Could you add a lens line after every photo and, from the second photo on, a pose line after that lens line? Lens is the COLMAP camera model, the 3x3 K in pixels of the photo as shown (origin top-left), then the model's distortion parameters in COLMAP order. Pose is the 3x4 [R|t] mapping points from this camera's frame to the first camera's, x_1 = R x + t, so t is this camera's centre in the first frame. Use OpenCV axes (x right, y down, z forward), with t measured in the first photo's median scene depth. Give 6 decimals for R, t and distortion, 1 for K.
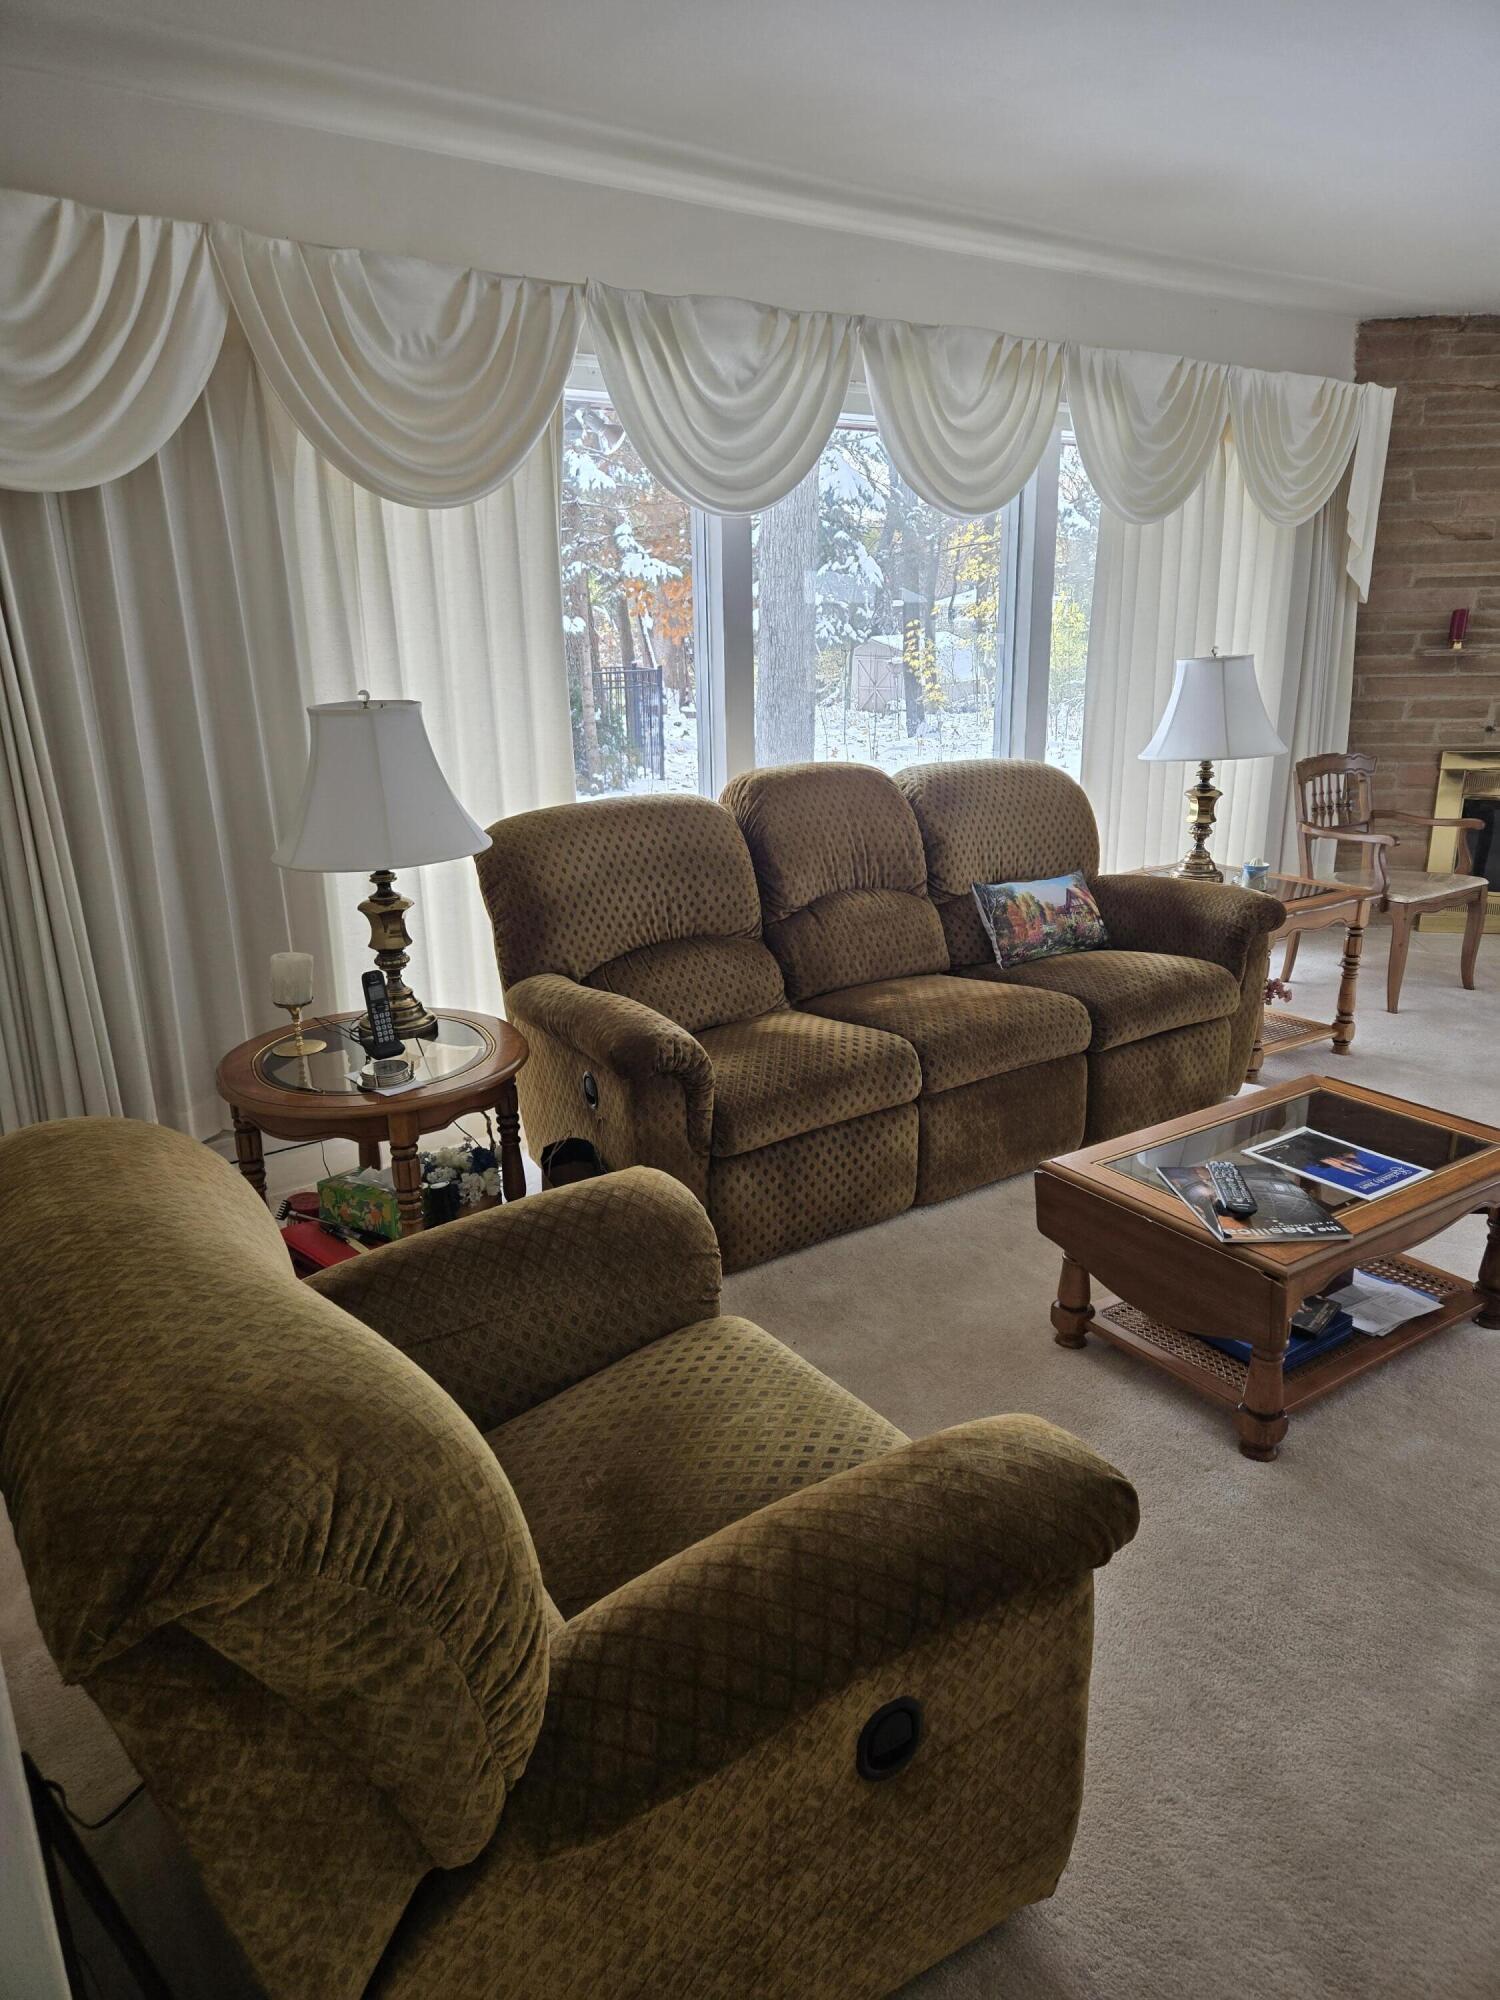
lens RADIAL K [[1356.2, 0, 750.0], [0, 1356.2, 1000.0], [0, 0, 1]] dist [0.086746, -0.077916]
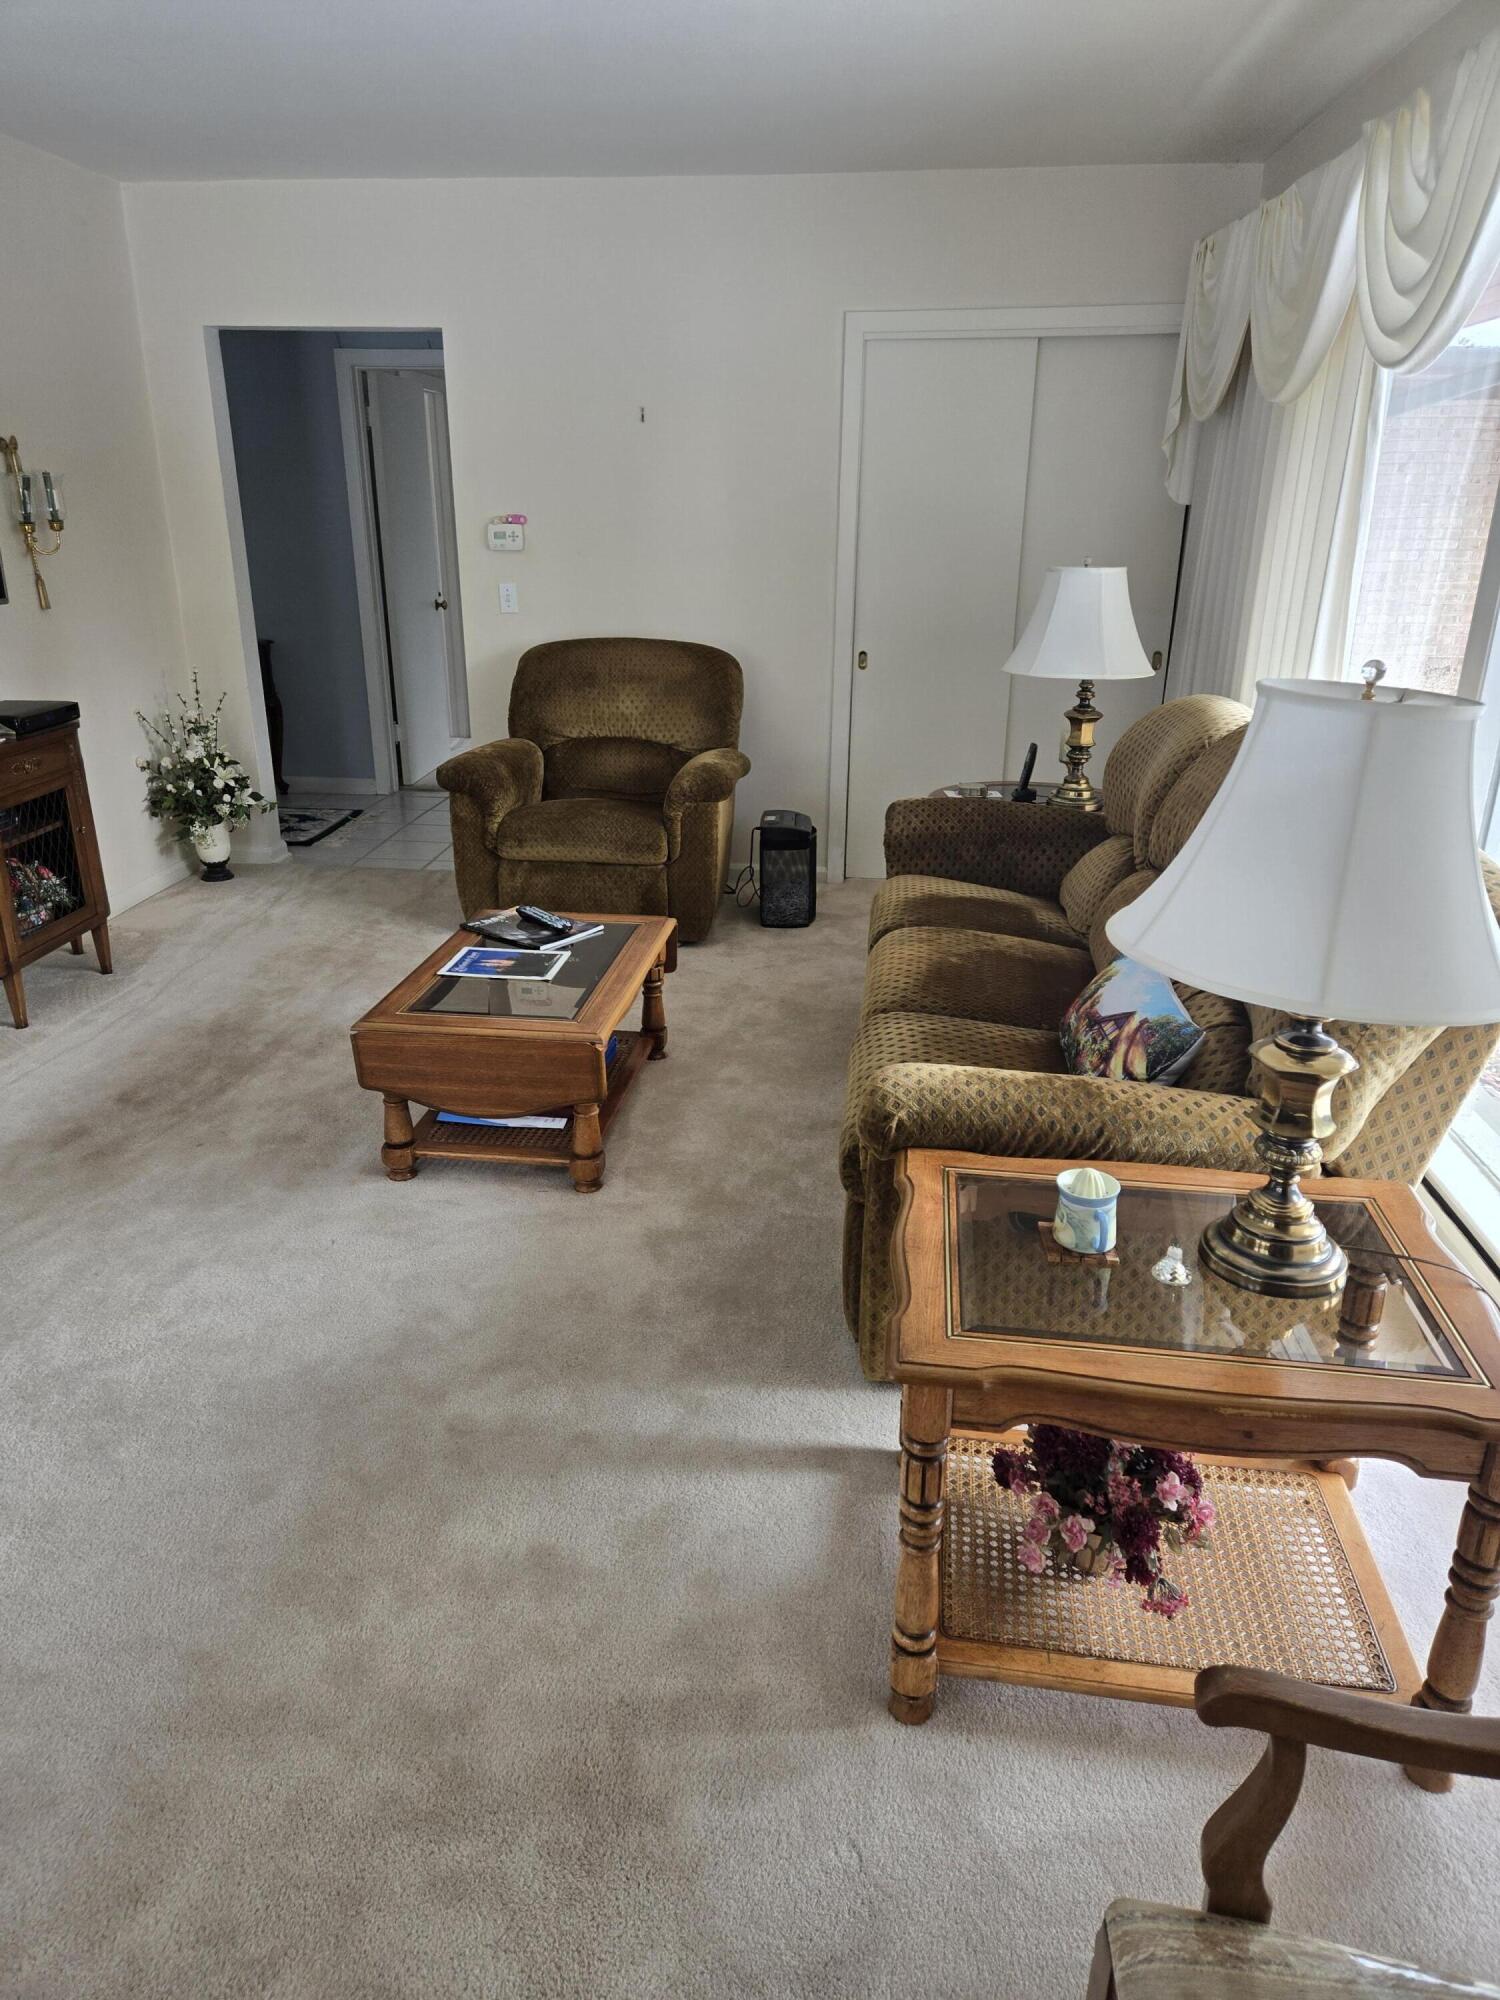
lens RADIAL K [[1301.8, 0, 738.3], [0, 1301.8, 1008.1], [0, 0, 1]] dist [0.062314, -0.031700]
pose [[-0.676289, 0.276285, -0.682862, 0.739720], [-0.202676, 0.821433, 0.533076, -0.351932], [0.708206, 0.498913, -0.499530, 1.181311]]
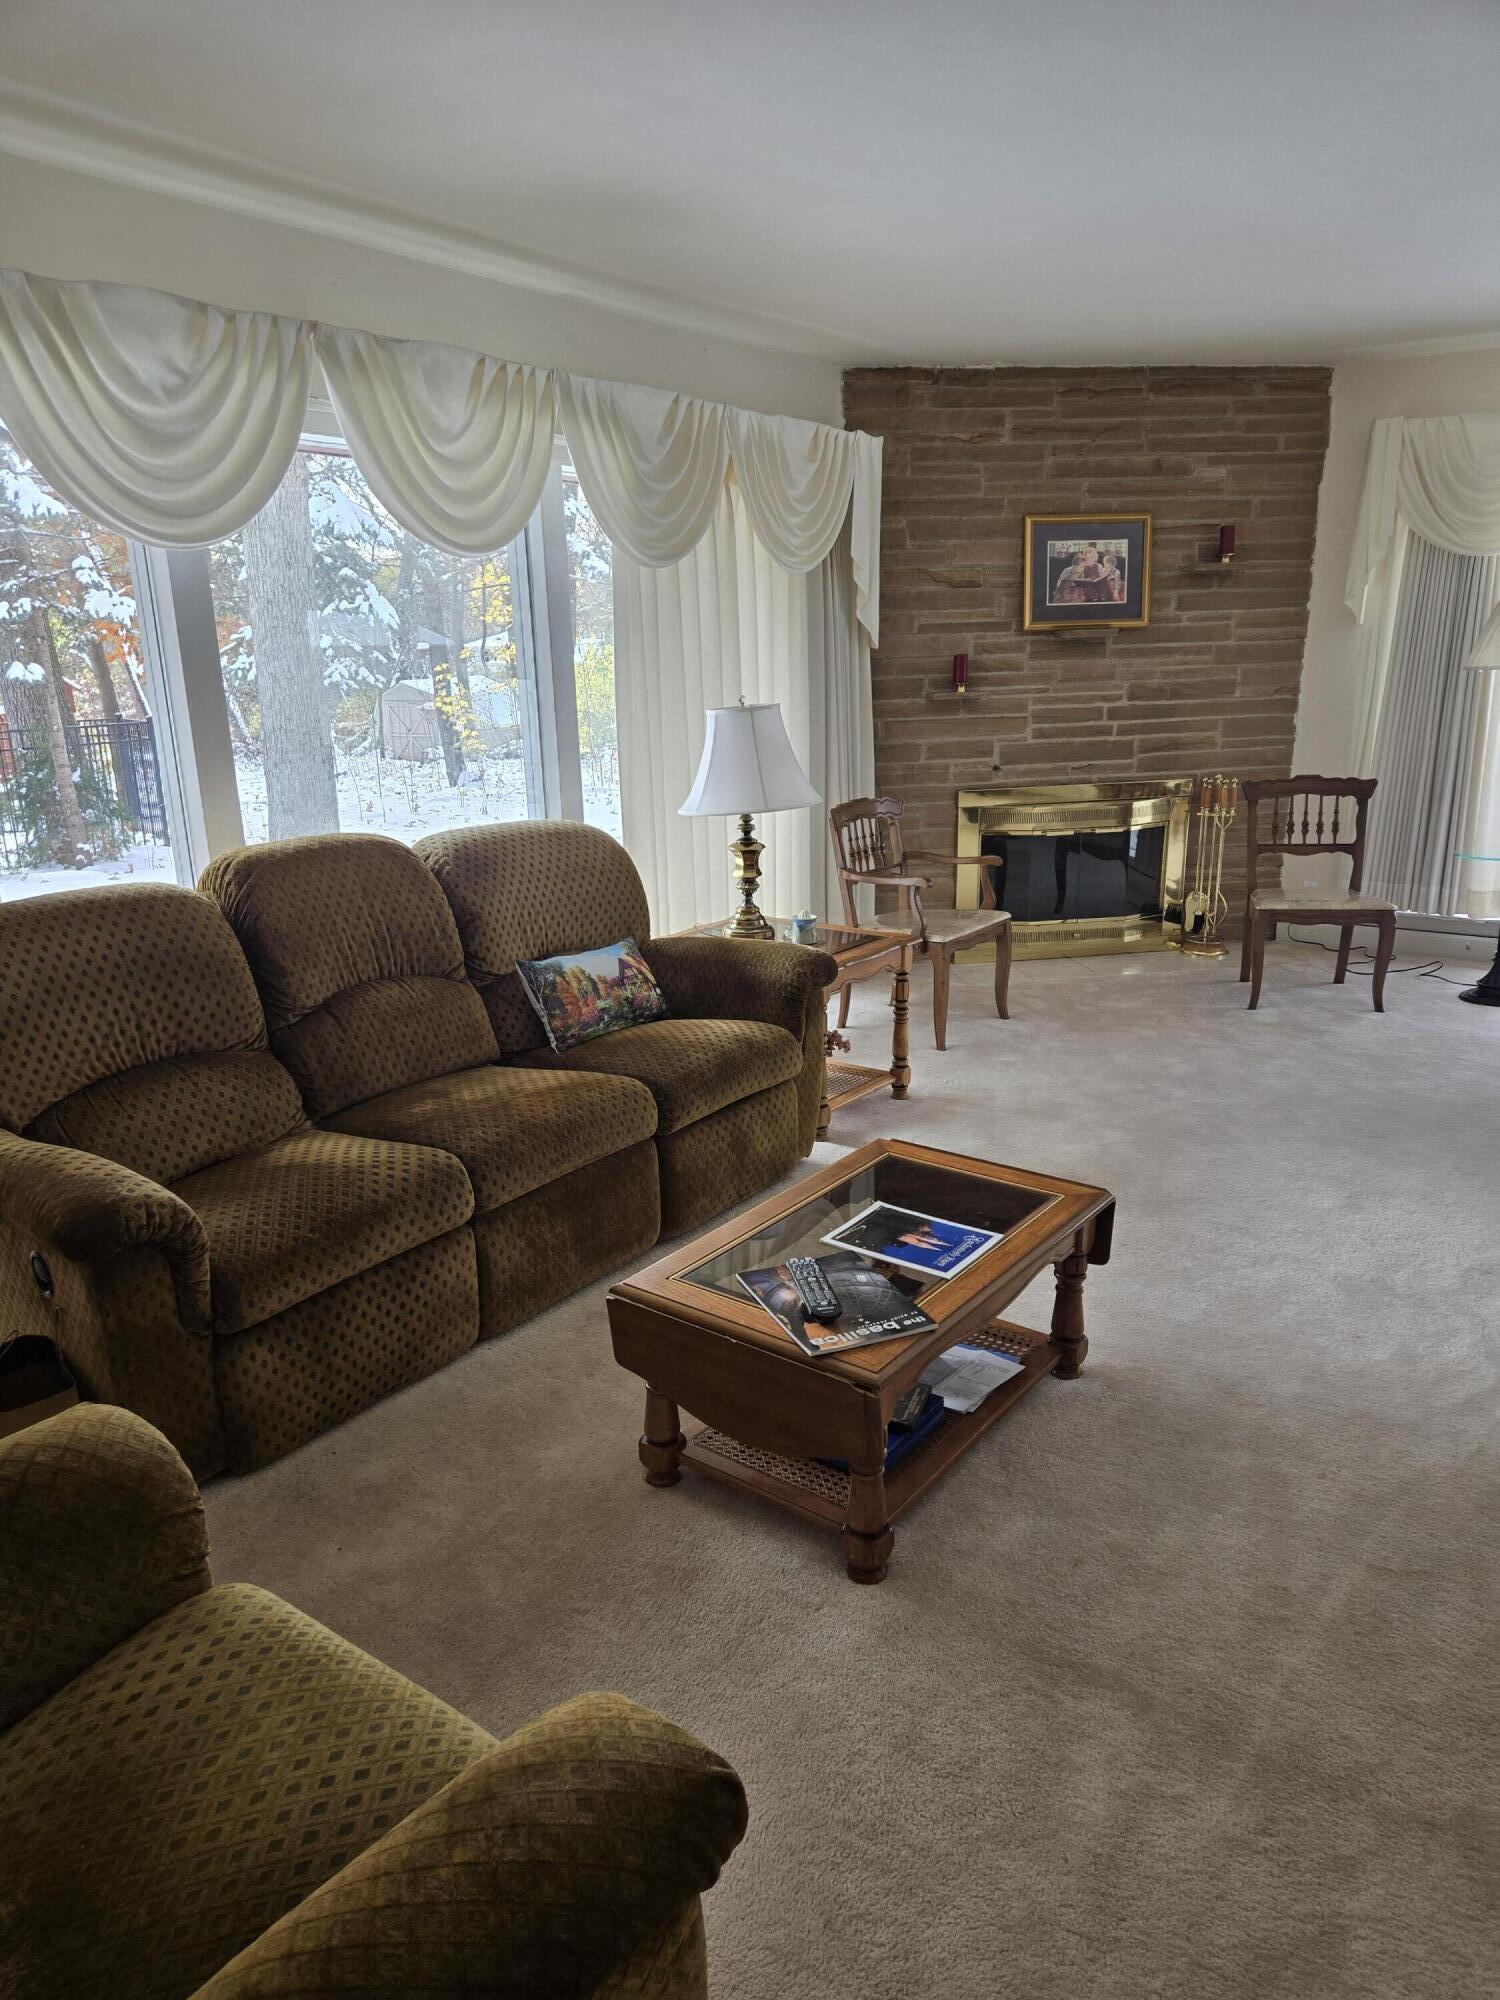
lens RADIAL K [[1377.2, 0, 747.5], [0, 1377.2, 1034.9], [0, 0, 1]] dist [0.090028, -0.075304]
pose [[0.949625, -0.094840, 0.298694, 0.030917], [0.097341, 0.995230, 0.006529, -0.027750], [-0.297888, 0.022875, 0.954327, 0.080645]]
